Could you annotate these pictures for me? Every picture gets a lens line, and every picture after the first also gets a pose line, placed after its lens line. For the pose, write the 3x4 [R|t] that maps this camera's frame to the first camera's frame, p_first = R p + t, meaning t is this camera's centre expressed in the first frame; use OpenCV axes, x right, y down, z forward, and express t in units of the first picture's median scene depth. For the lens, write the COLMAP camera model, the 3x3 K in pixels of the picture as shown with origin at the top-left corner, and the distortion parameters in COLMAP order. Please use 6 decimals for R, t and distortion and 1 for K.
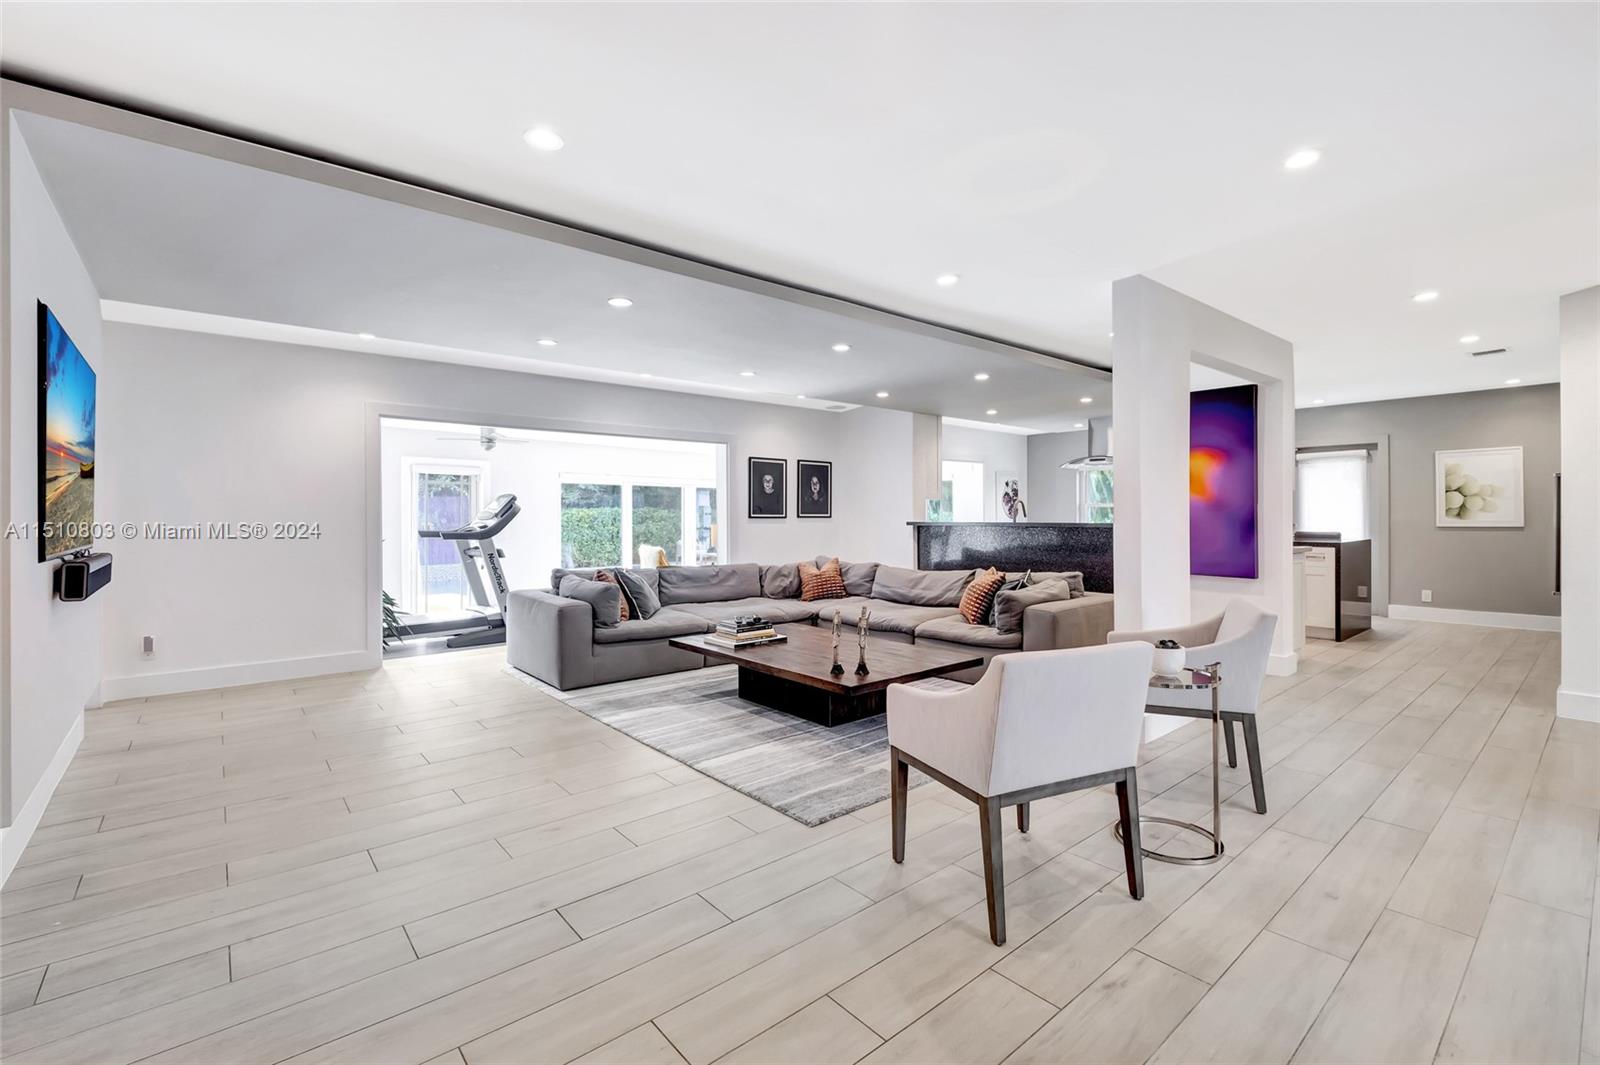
lens RADIAL K [[706.1, 0, 793.2], [0, 706.1, 510.7], [0, 0, 1]] dist [-0.000811, -0.000491]
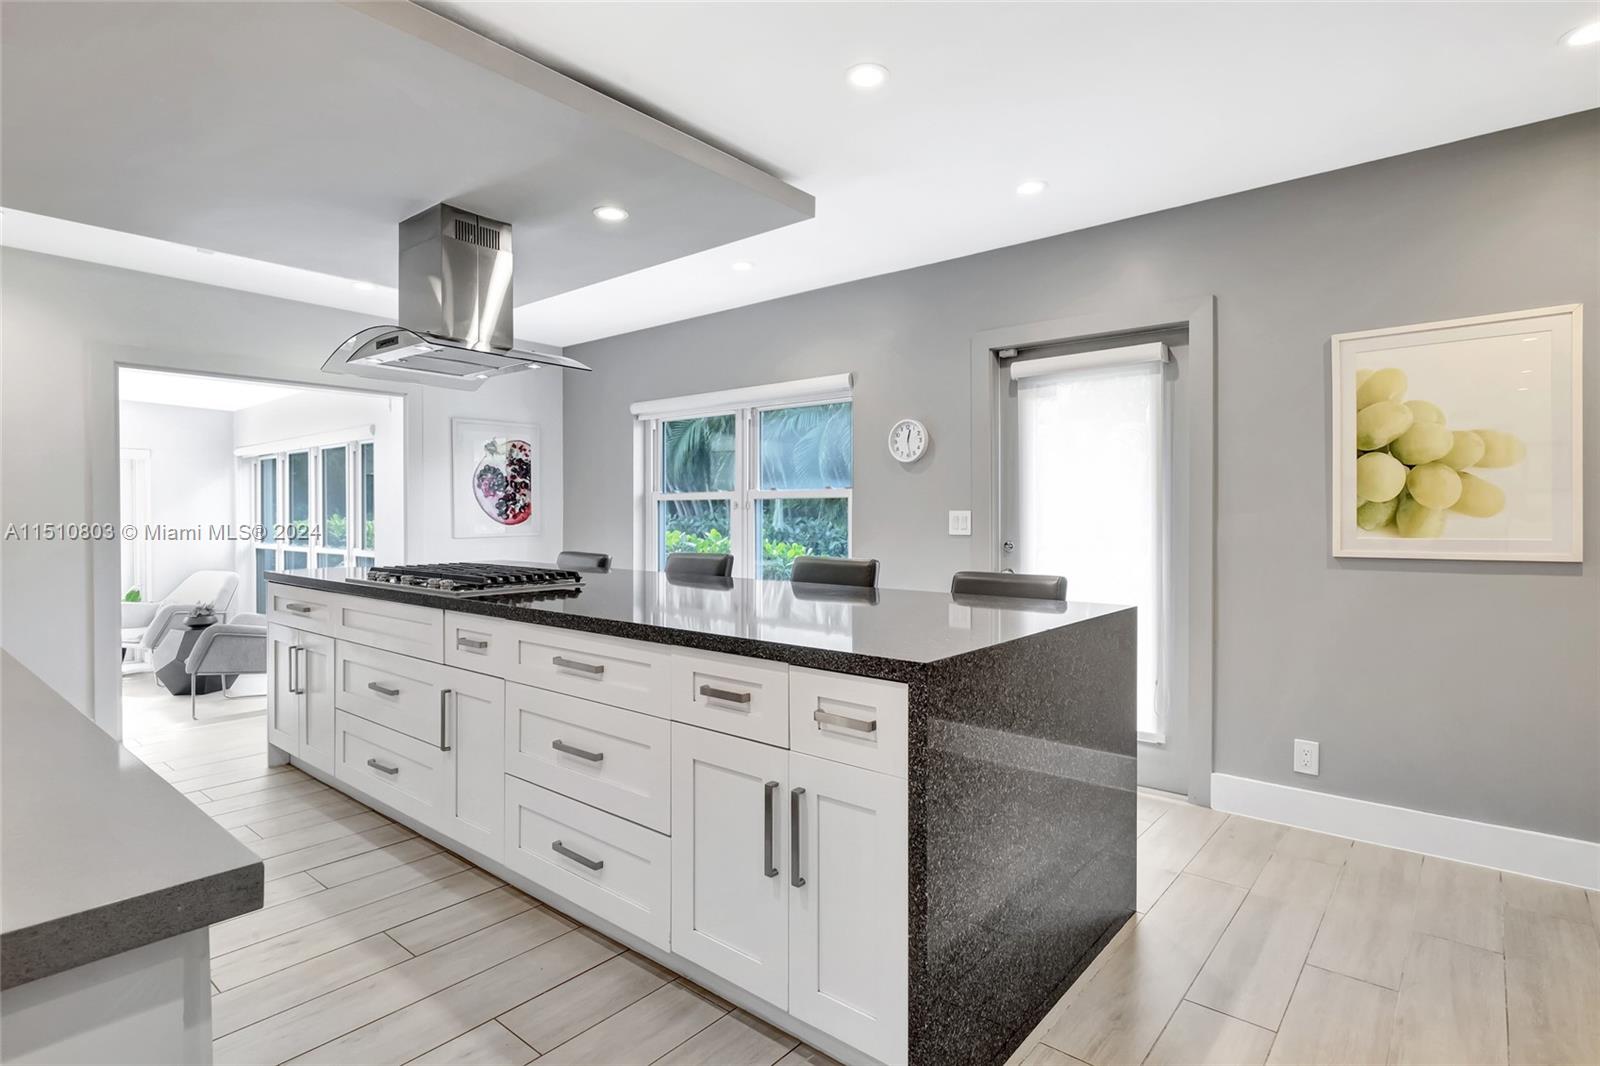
lens RADIAL K [[820.2, 0, 798.8], [0, 820.2, 512.5], [0, 0, 1]] dist [0.014249, -0.000087]
pose [[0.981486, 0.004066, 0.191491, 0.577763], [-0.004708, 0.999985, 0.002899, 0.001250], [-0.191477, -0.003747, 0.981490, 0.652677]]
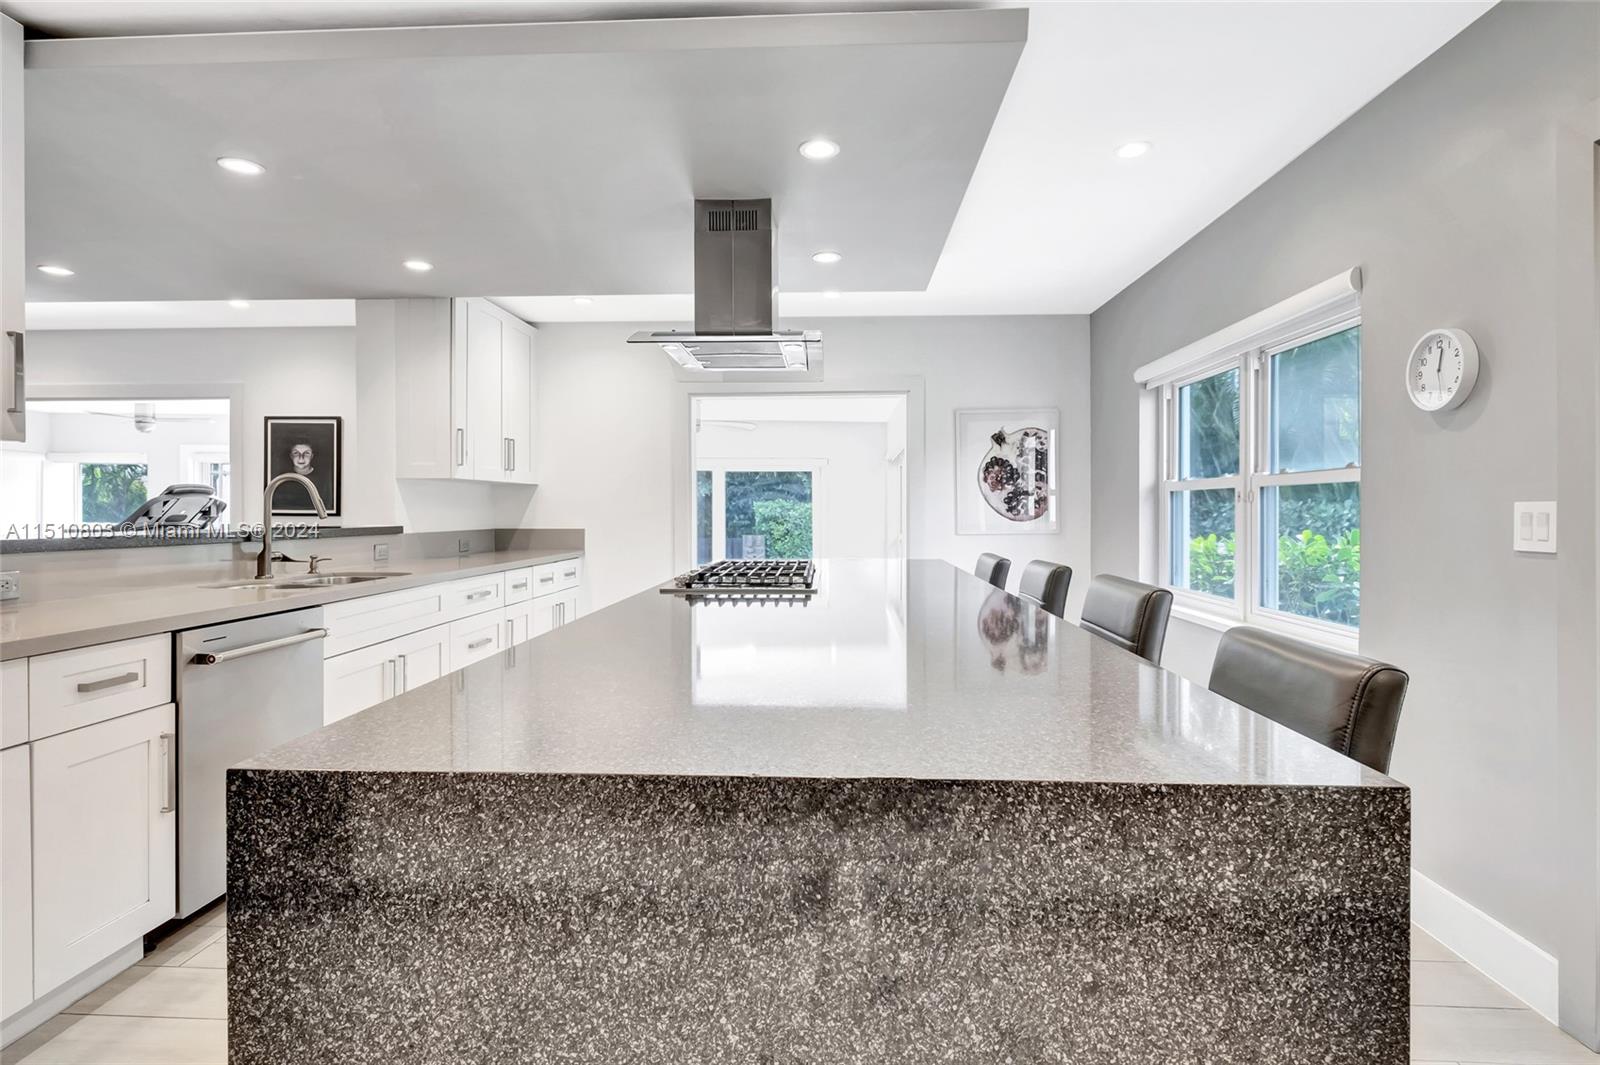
lens RADIAL K [[820.2, 0, 798.8], [0, 820.2, 512.0], [0, 0, 1]] dist [0.014249, -0.000087]
pose [[0.743307, 0.003884, -0.668939, 0.790141], [0.002960, 0.999954, 0.009095, 0.001445], [0.668944, -0.008741, 0.743262, 0.815568]]
